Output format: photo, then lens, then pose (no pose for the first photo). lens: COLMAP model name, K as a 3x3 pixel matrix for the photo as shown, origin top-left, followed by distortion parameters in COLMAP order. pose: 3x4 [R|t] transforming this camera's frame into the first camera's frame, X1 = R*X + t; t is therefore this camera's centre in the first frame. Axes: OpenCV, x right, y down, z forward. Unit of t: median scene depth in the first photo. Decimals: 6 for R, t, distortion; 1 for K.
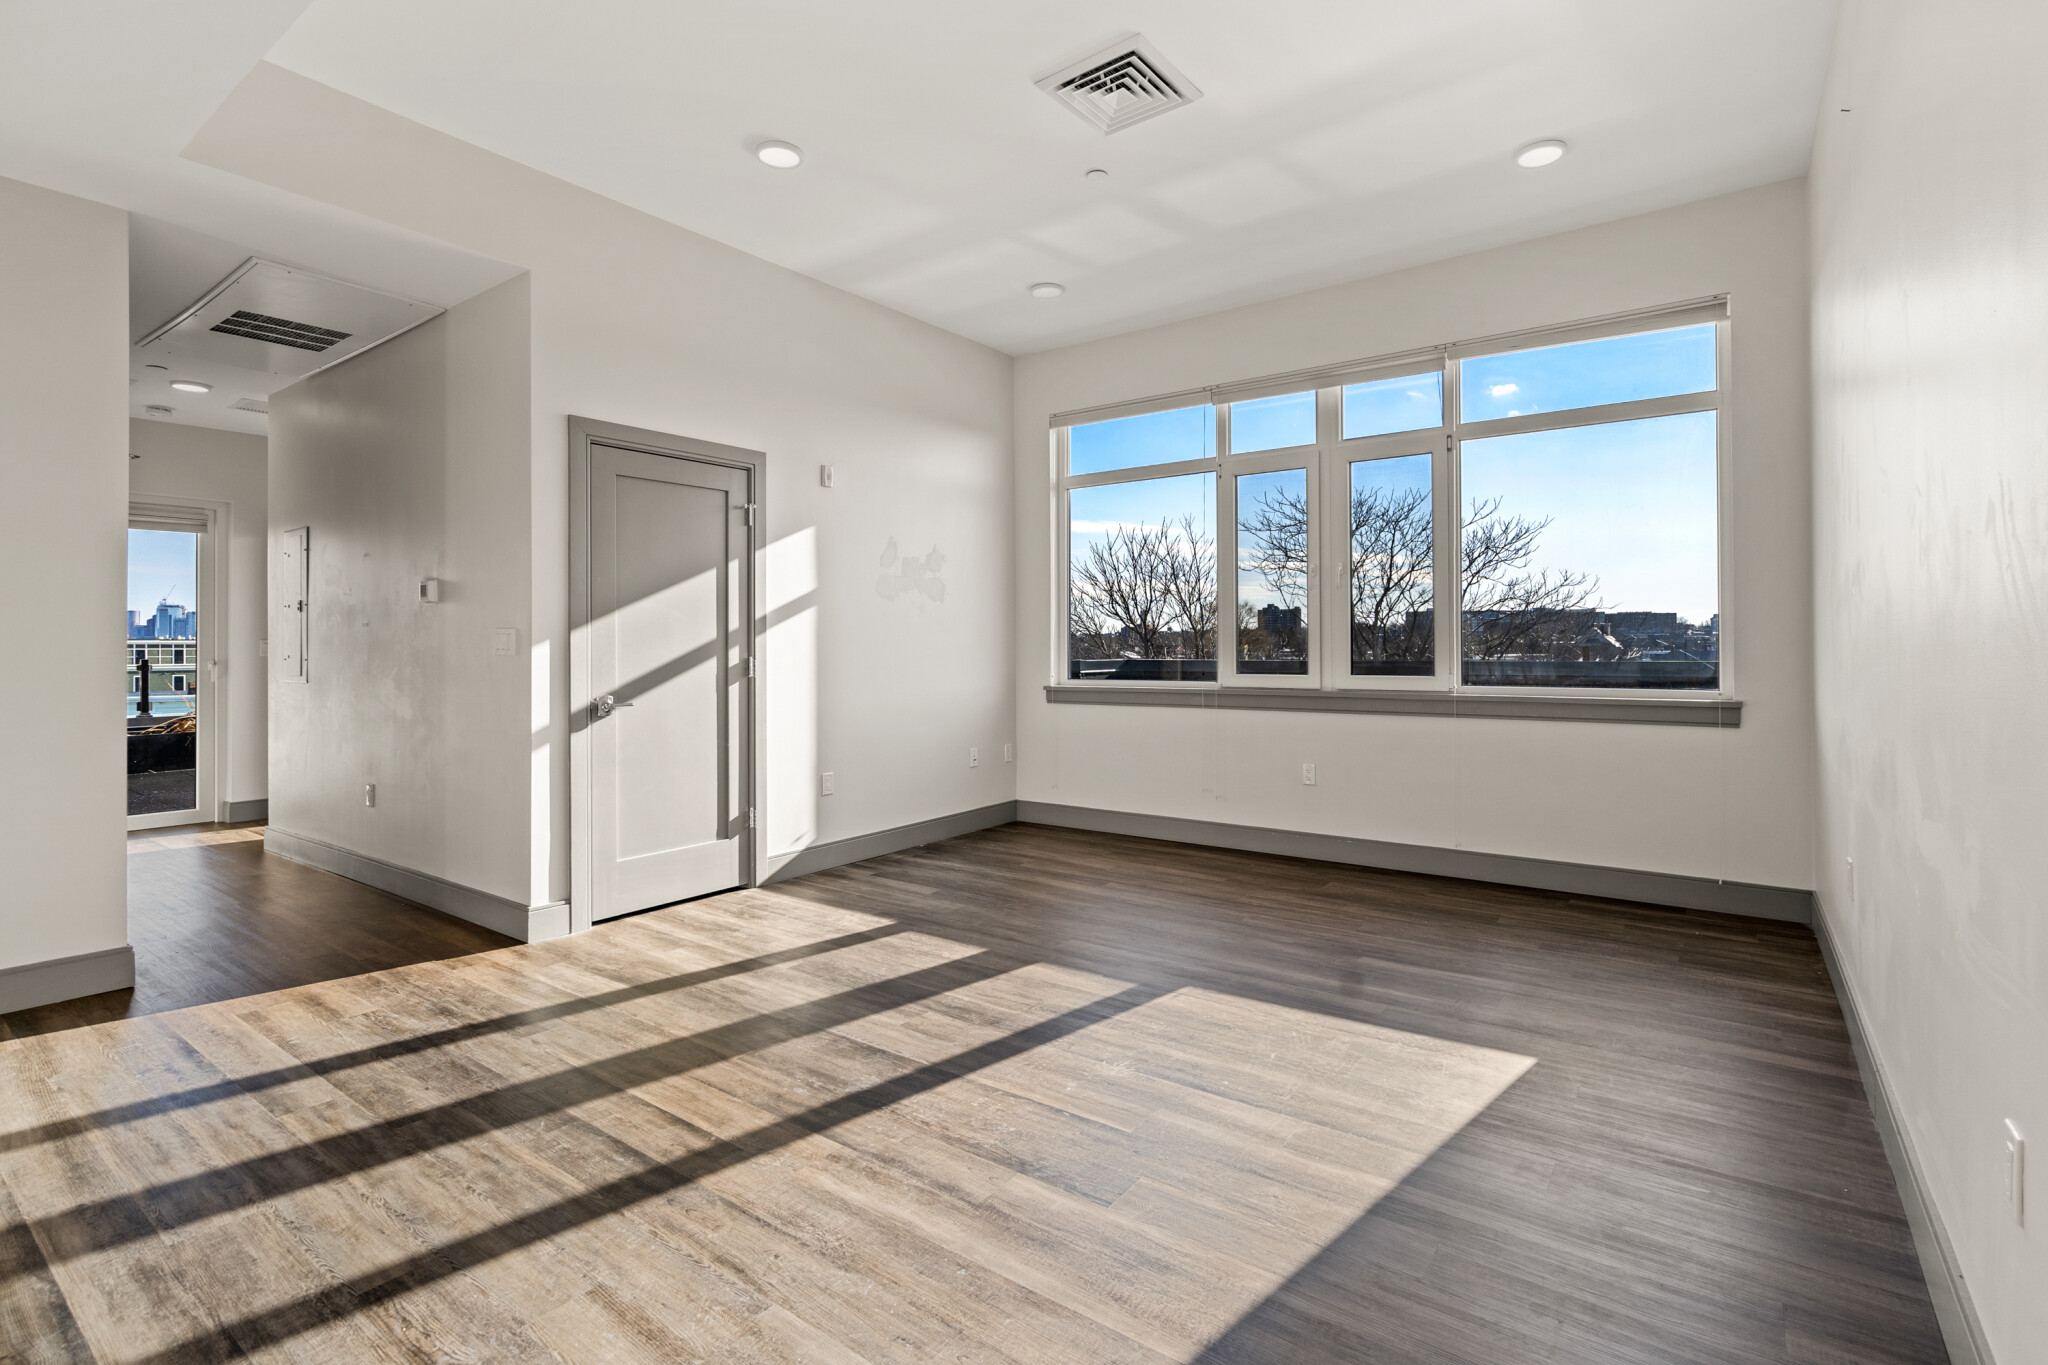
lens RADIAL K [[945.0, 0, 1019.1], [0, 945.0, 677.2], [0, 0, 1]] dist [-0.002152, 0.001504]
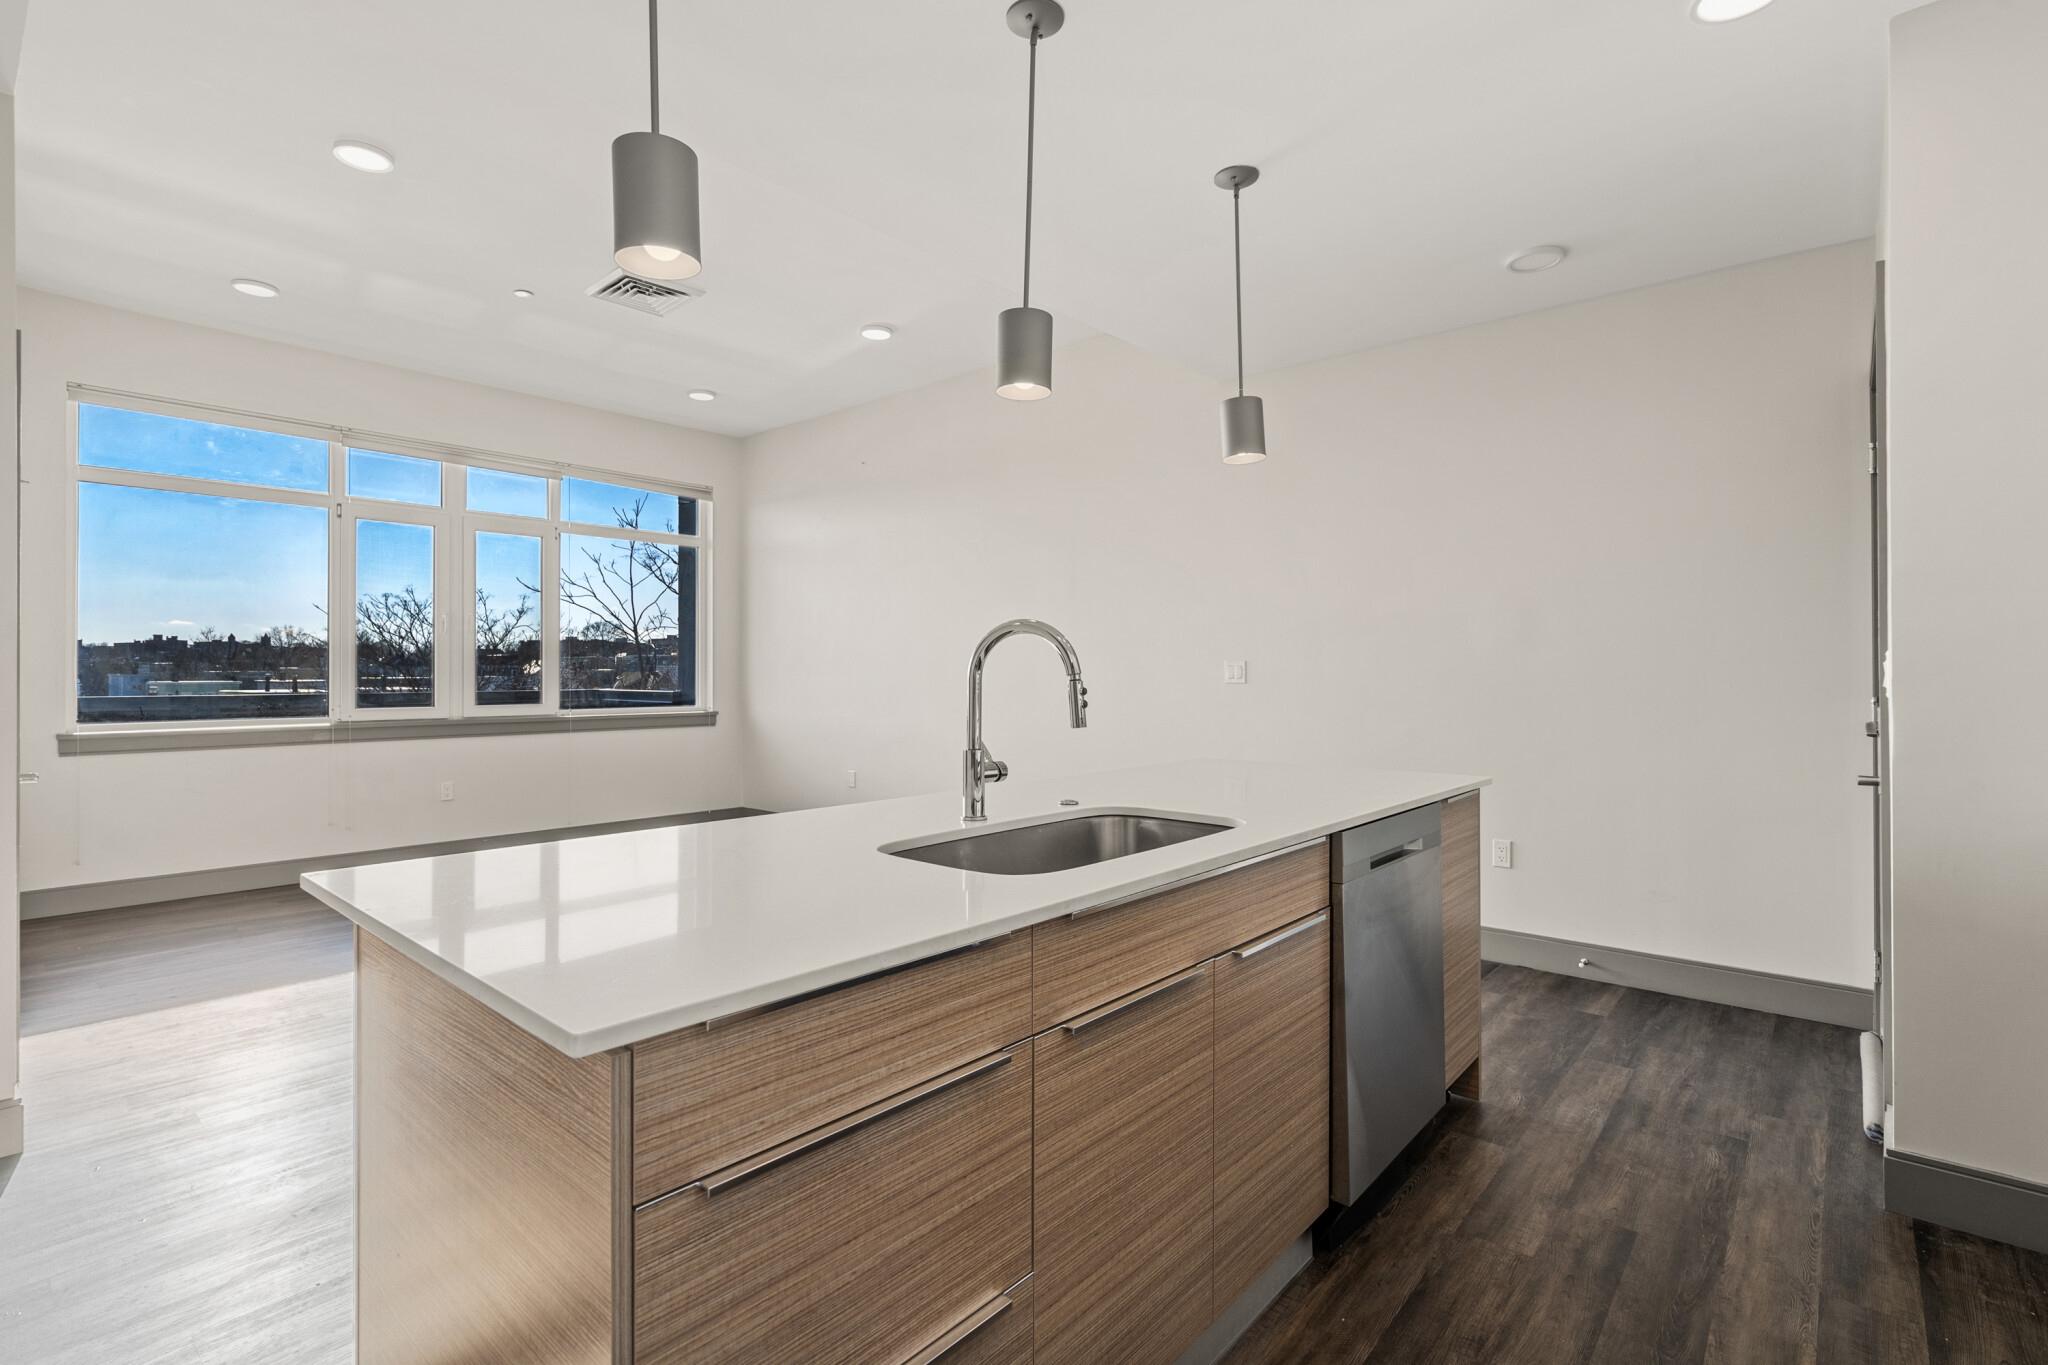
lens RADIAL K [[945.0, 0, 1019.1], [0, 945.0, 677.2], [0, 0, 1]] dist [-0.002152, 0.001504]
pose [[0.088133, 0.002078, 0.996107, -0.803818], [0.031257, 0.999500, -0.004851, -0.010326], [-0.995618, 0.031563, 0.088024, 0.208401]]
